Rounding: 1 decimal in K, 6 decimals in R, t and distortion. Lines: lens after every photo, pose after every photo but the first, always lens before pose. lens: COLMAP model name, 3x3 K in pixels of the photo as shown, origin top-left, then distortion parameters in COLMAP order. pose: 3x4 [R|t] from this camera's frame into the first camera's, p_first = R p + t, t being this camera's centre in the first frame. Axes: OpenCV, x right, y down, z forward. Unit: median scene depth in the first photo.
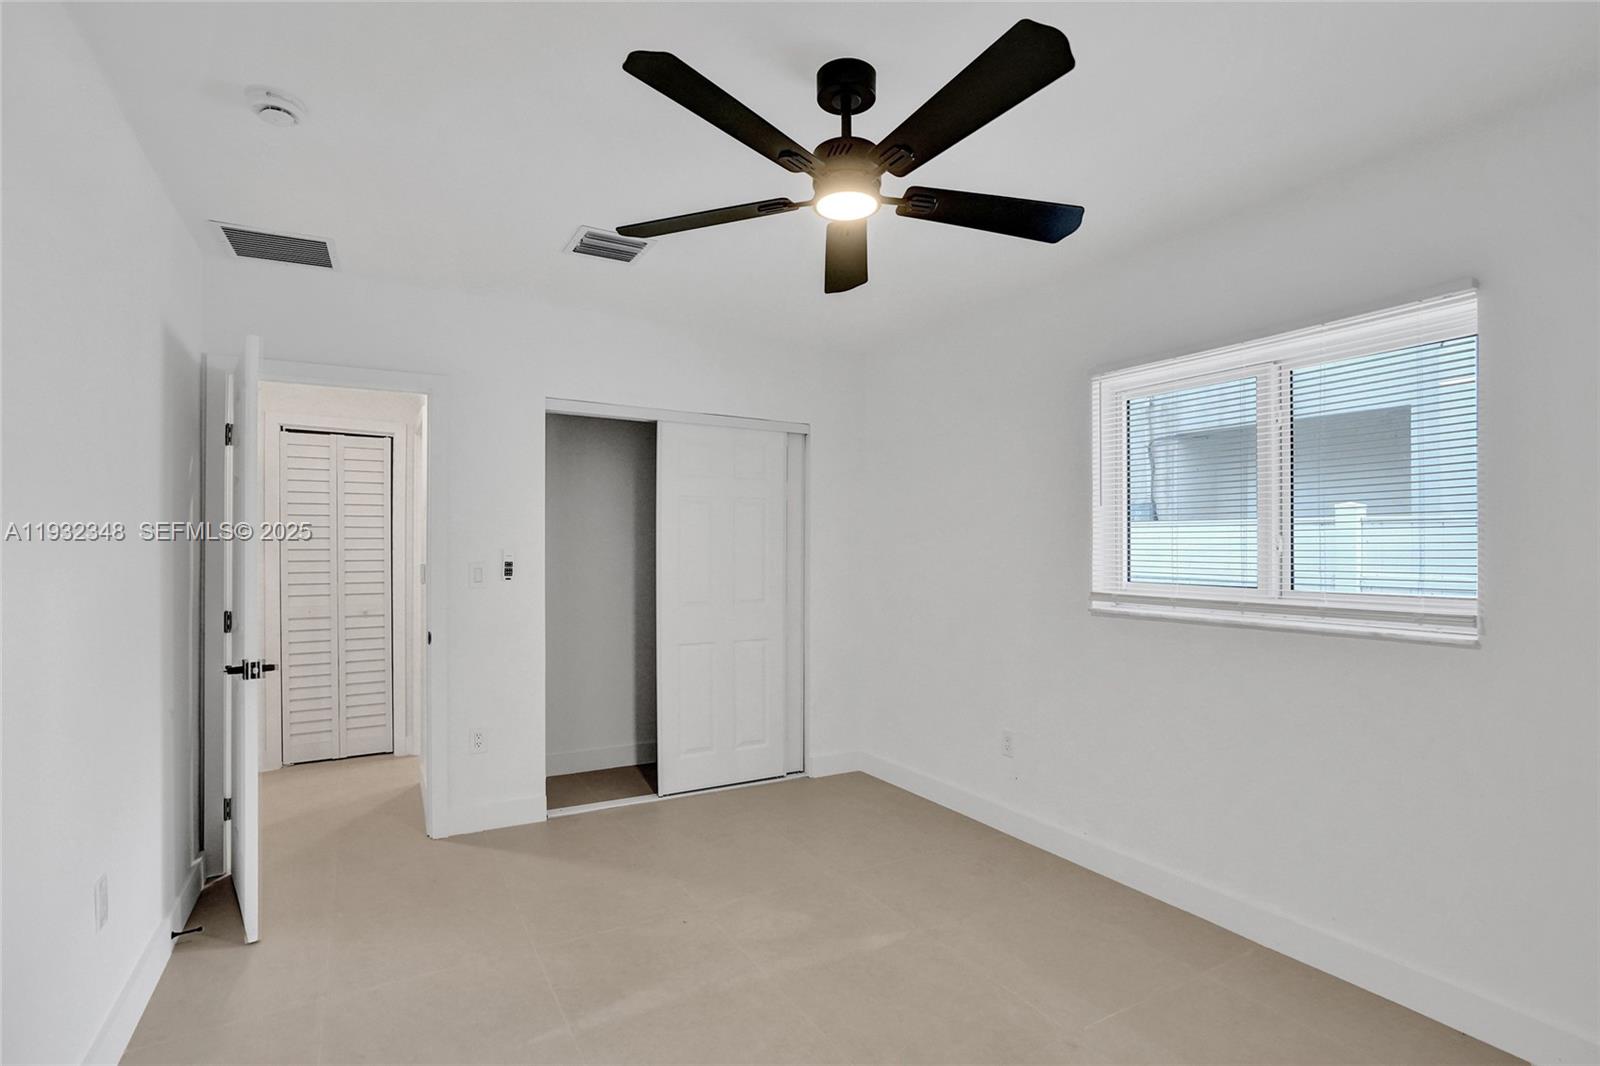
lens RADIAL K [[769.6, 0, 803.1], [0, 769.6, 510.0], [0, 0, 1]] dist [-0.055733, -0.000102]
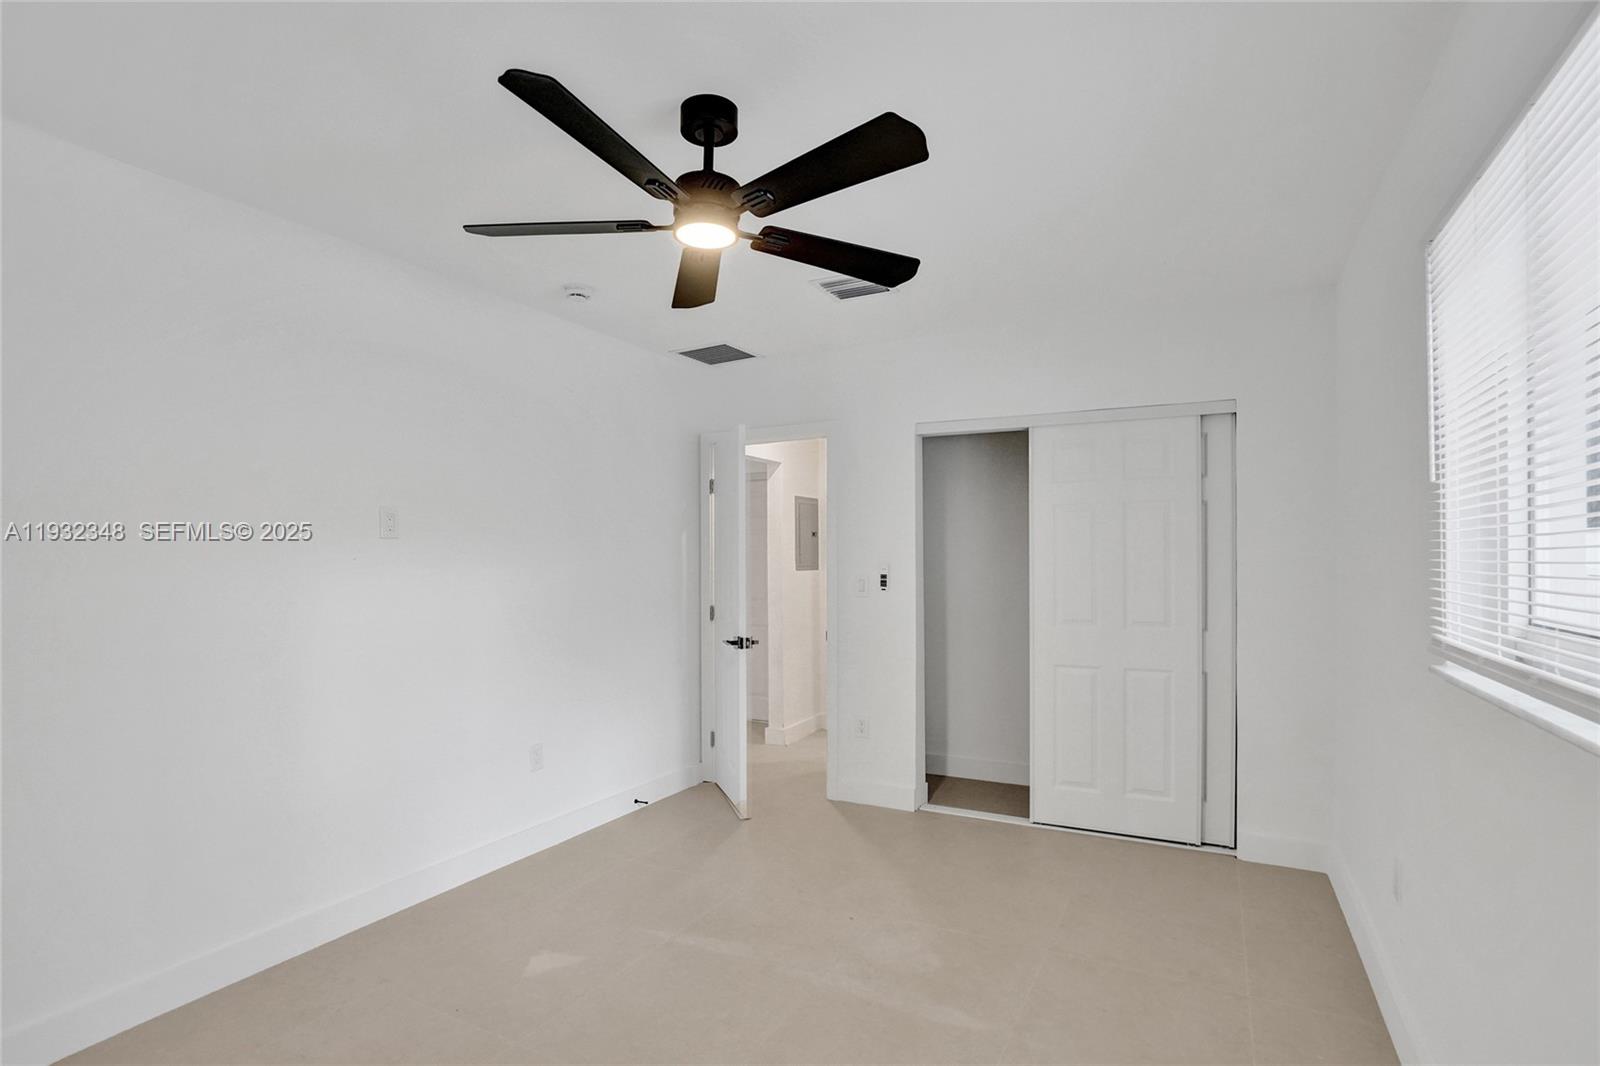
lens RADIAL K [[776.6, 0, 800.0], [0, 776.6, 533.0], [0, 0, 1]] dist [-0.055036, 0.029274]
pose [[0.531065, -0.032899, -0.846692, 0.528338], [0.046806, 0.998859, -0.009454, 0.010935], [0.846037, -0.034610, 0.531999, 0.280037]]
